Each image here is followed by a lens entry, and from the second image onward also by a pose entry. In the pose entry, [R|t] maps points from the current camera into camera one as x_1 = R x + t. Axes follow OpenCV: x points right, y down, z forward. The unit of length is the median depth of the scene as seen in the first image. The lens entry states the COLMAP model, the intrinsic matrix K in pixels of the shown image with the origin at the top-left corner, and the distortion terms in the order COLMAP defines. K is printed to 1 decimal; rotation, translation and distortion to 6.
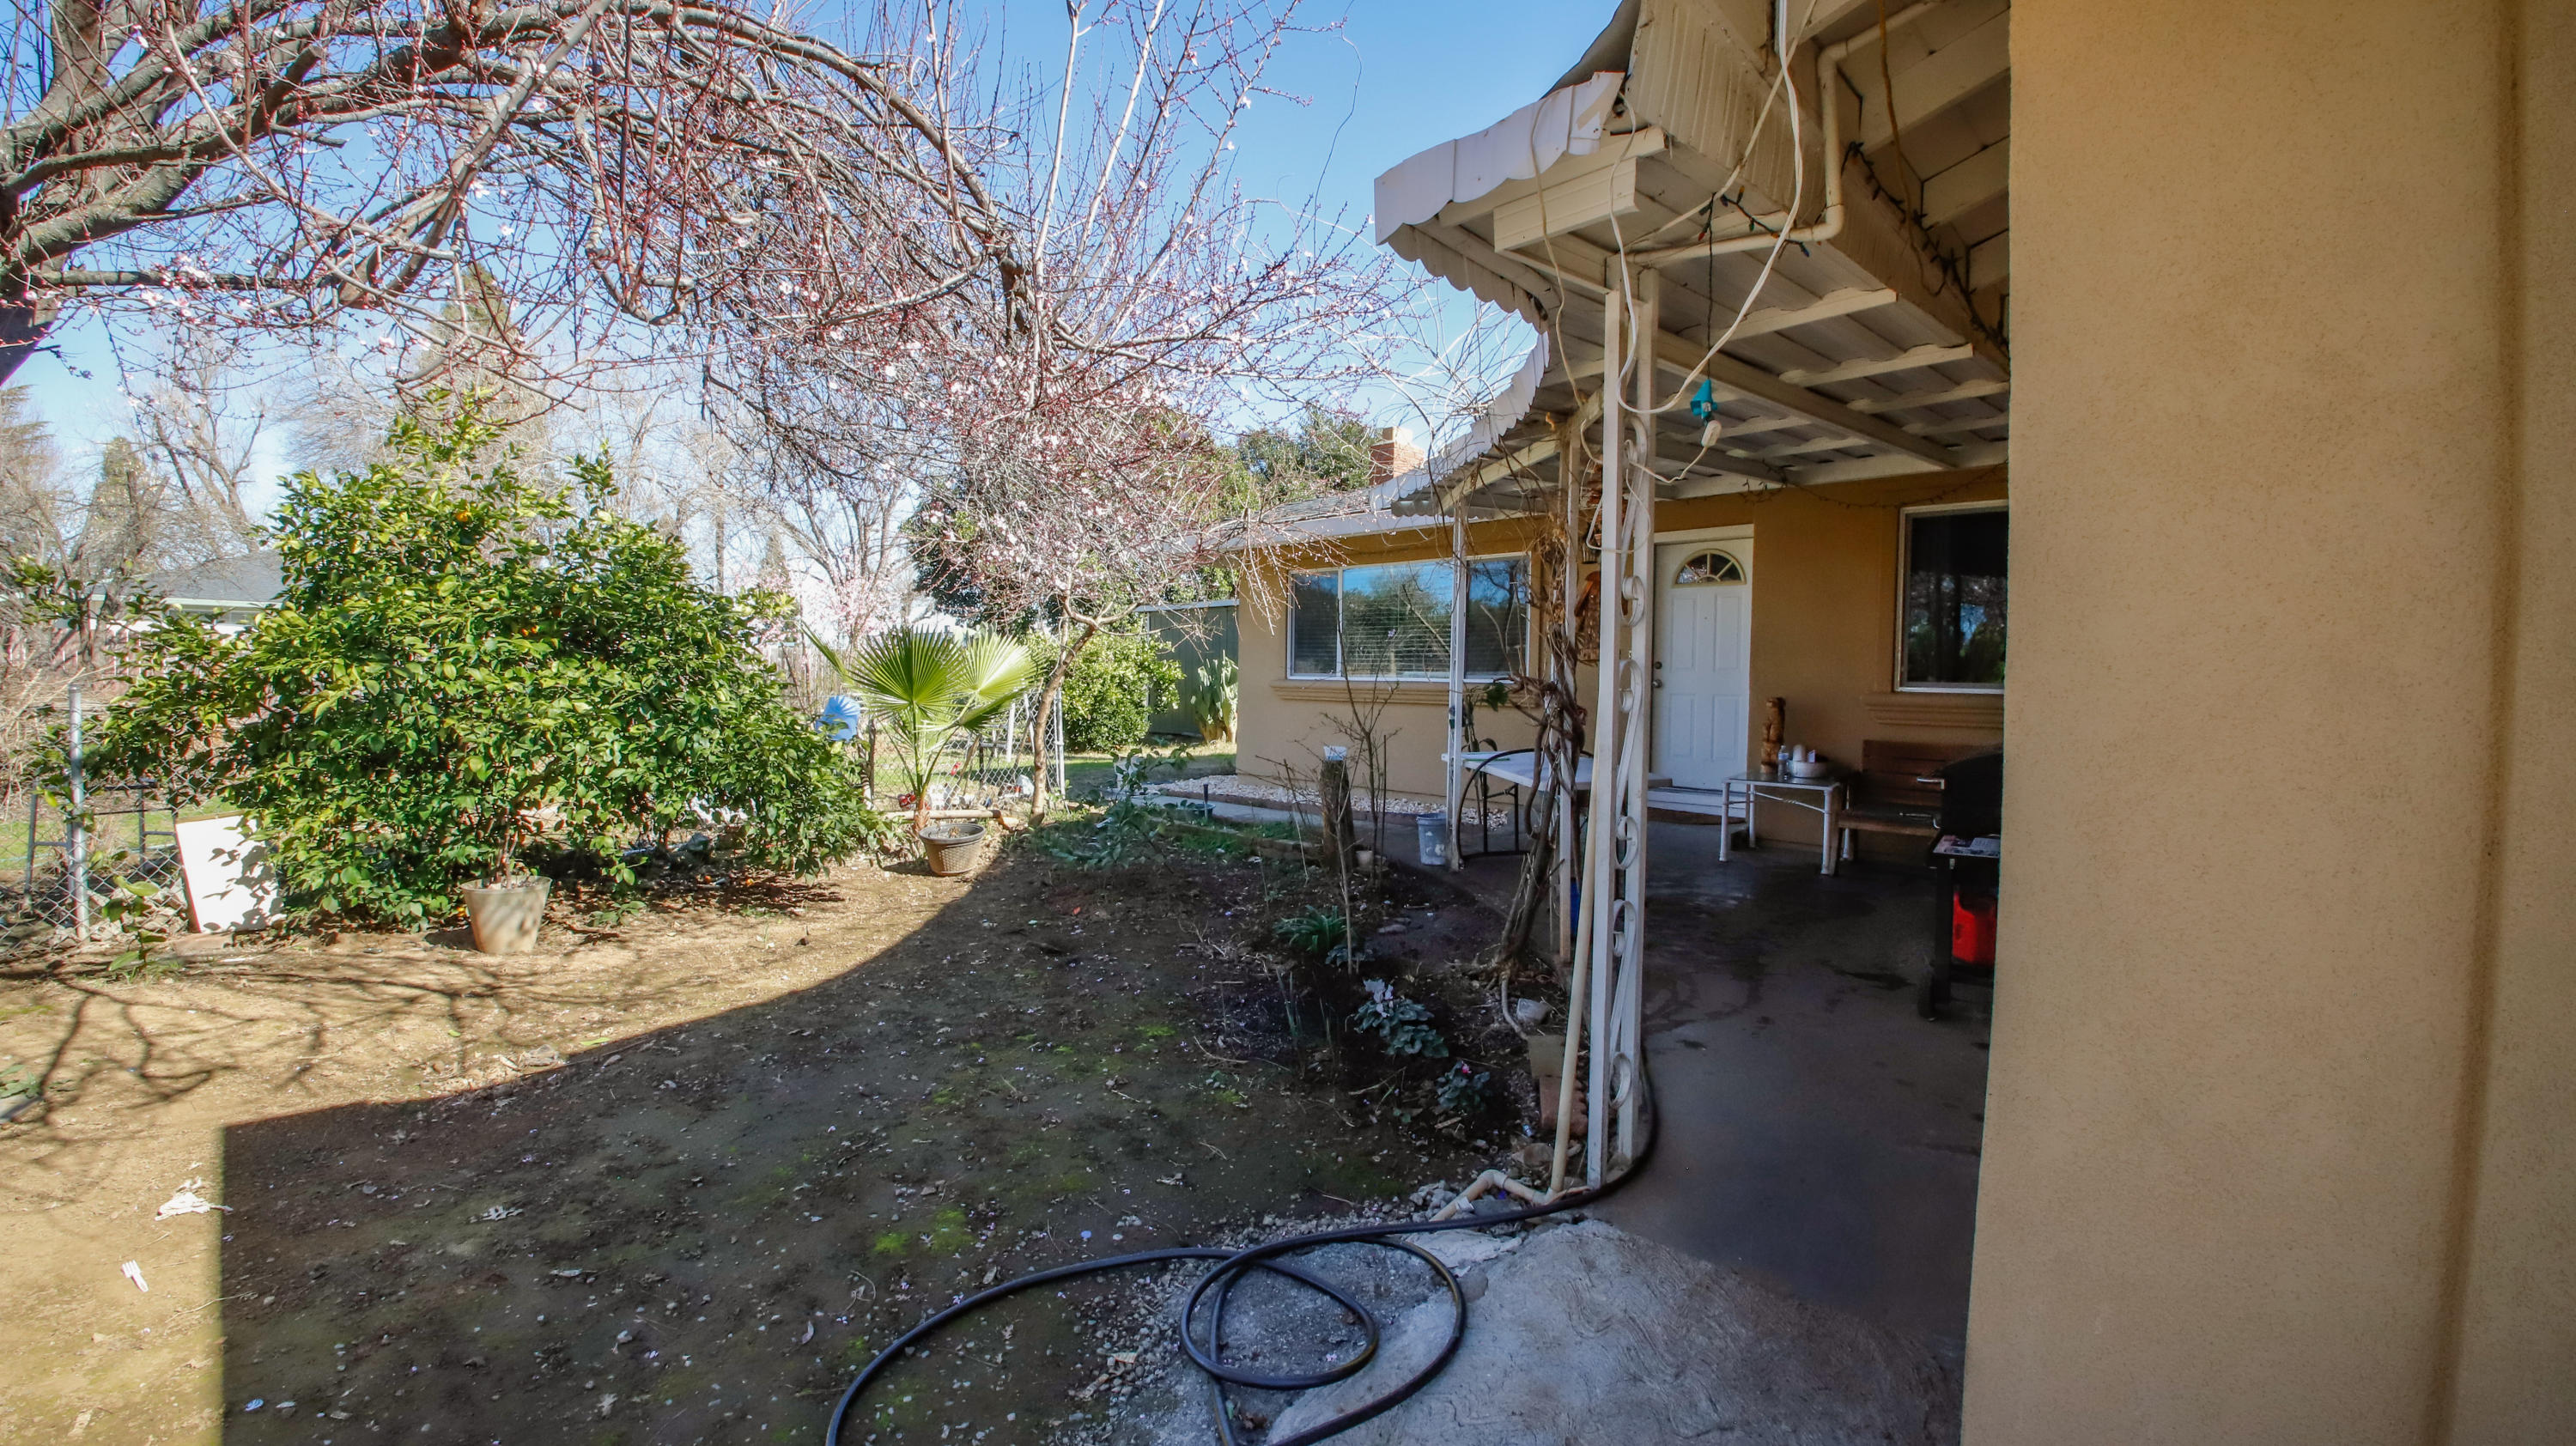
lens RADIAL K [[1044.2, 0, 1267.4], [0, 1044.2, 725.0], [0, 0, 1]] dist [-0.033930, -0.001004]
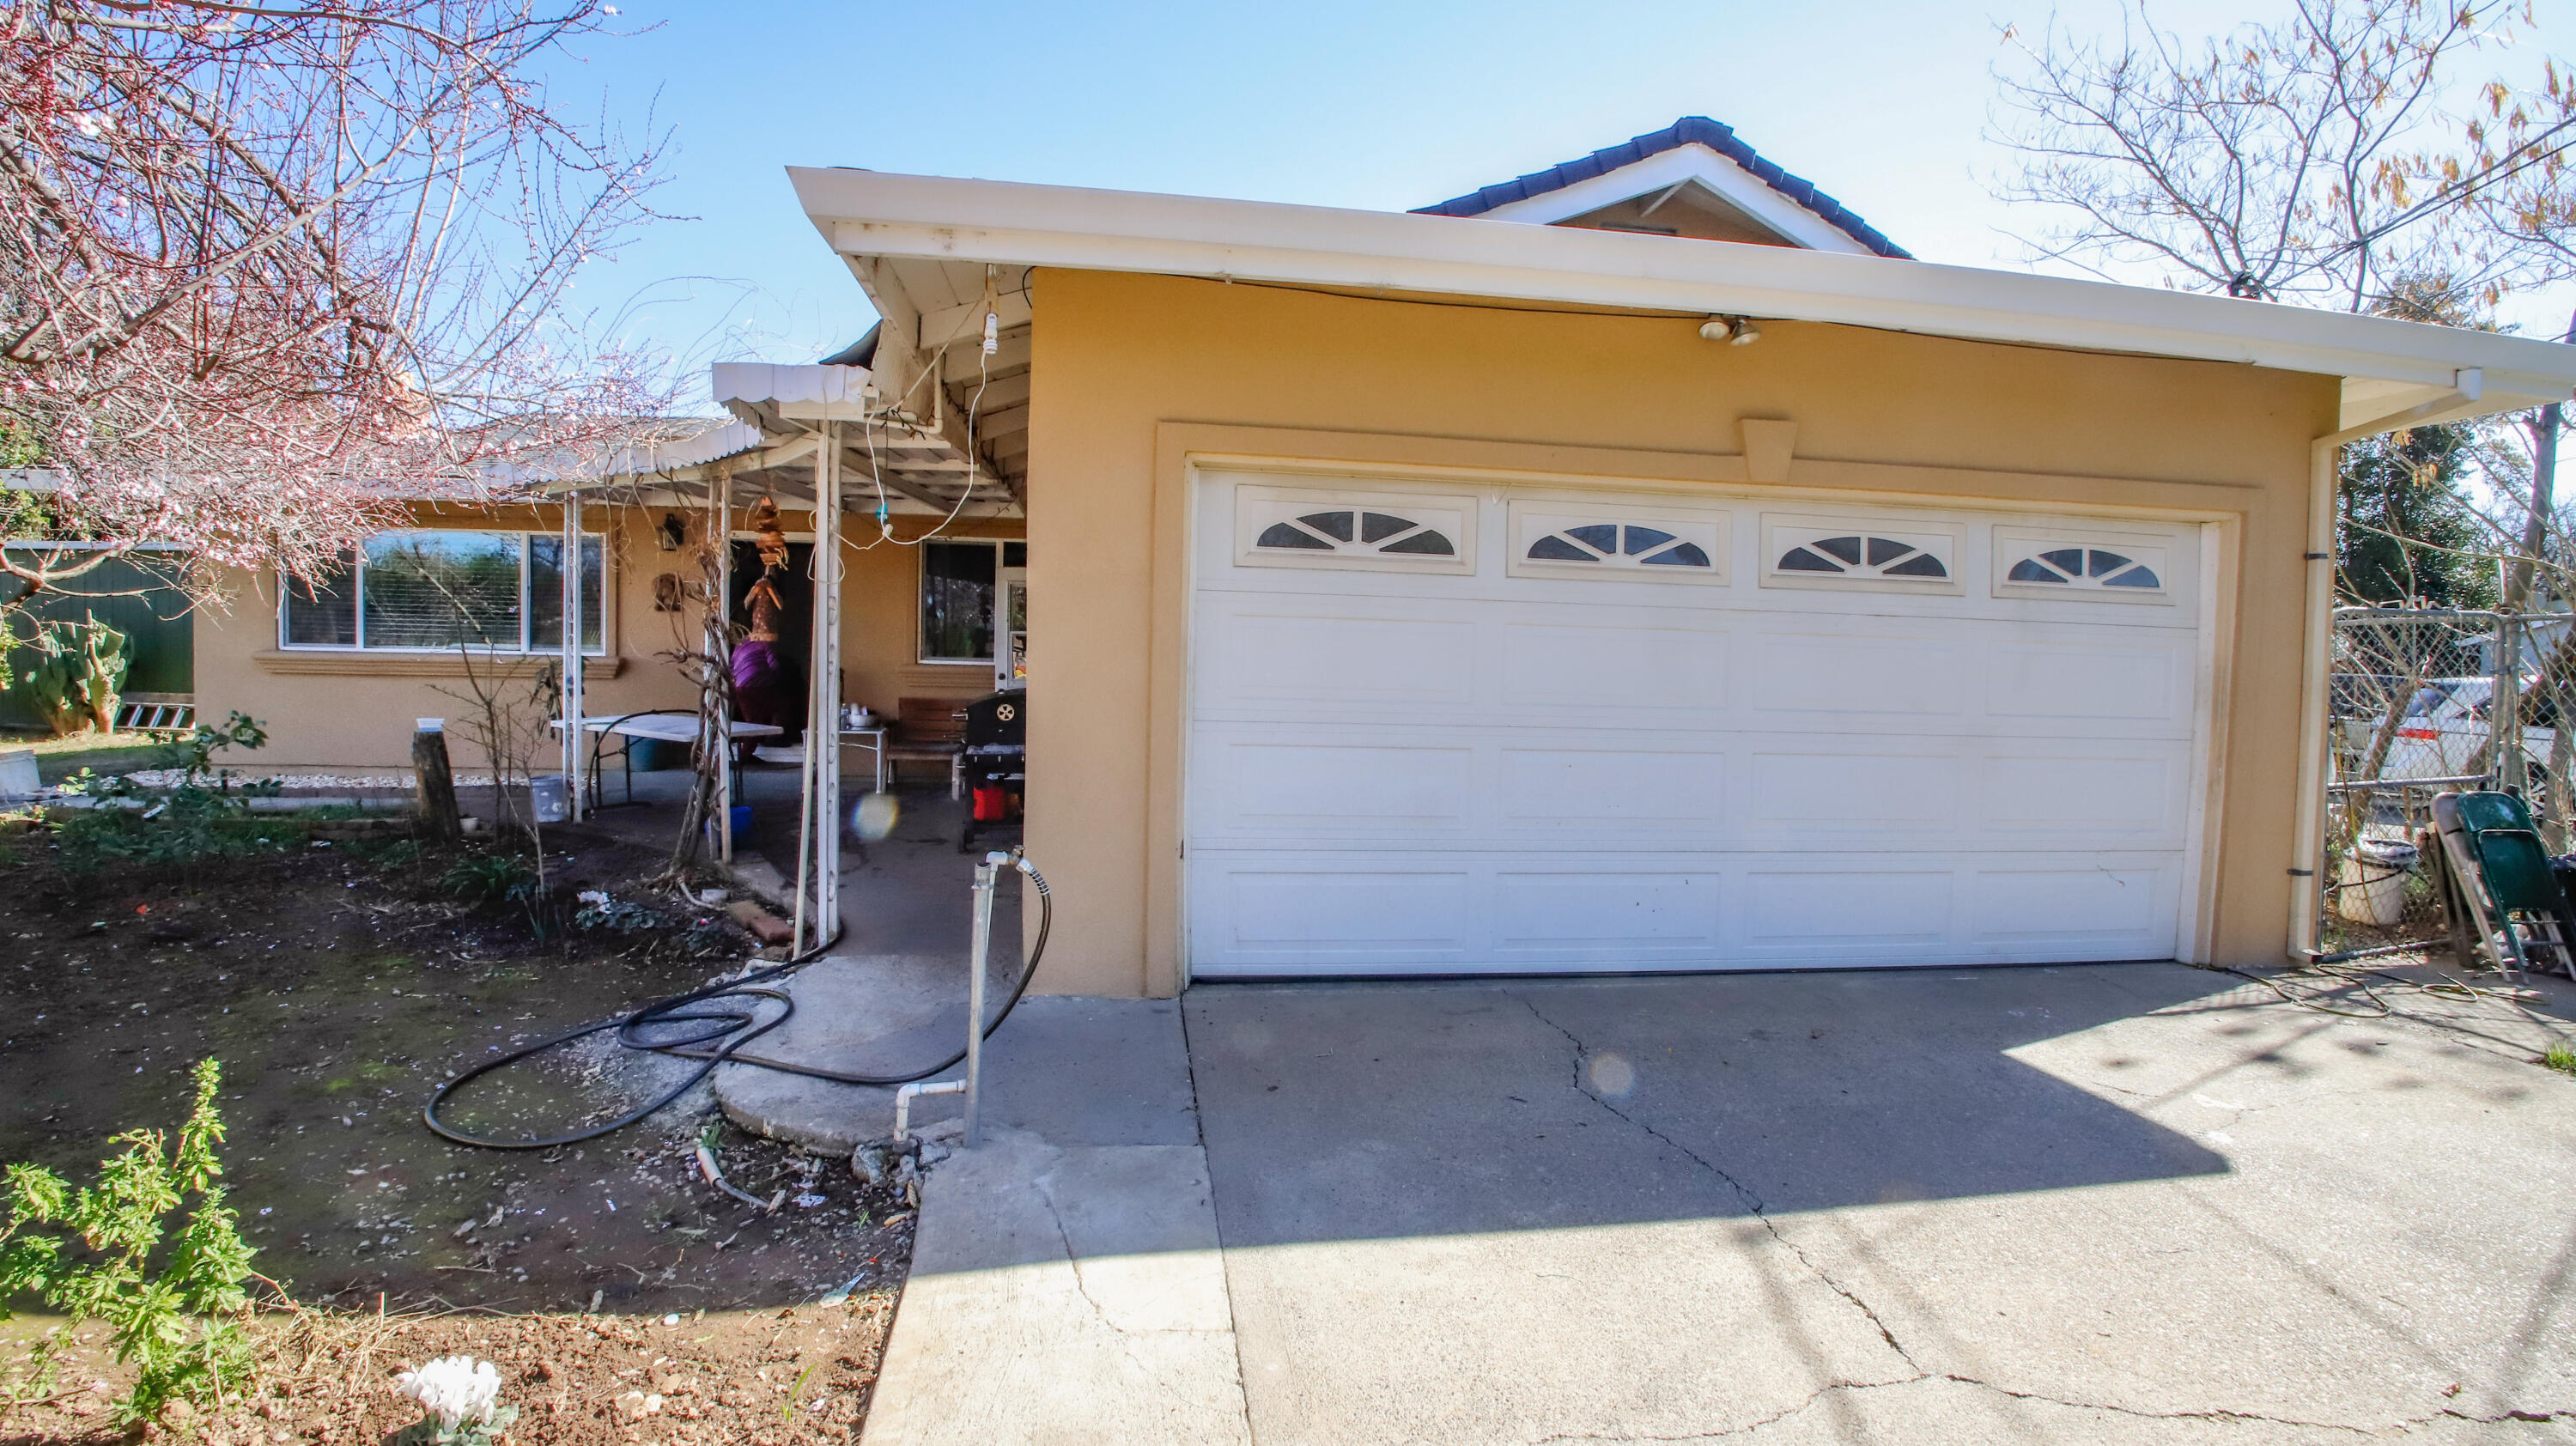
lens RADIAL K [[1044.2, 0, 1261.6], [0, 1044.2, 715.2], [0, 0, 1]] dist [-0.033930, -0.001004]
pose [[0.614411, -0.037946, 0.788073, -0.233290], [0.024346, 0.999279, 0.029134, 0.009143], [-0.788610, 0.001286, 0.614892, -0.260445]]
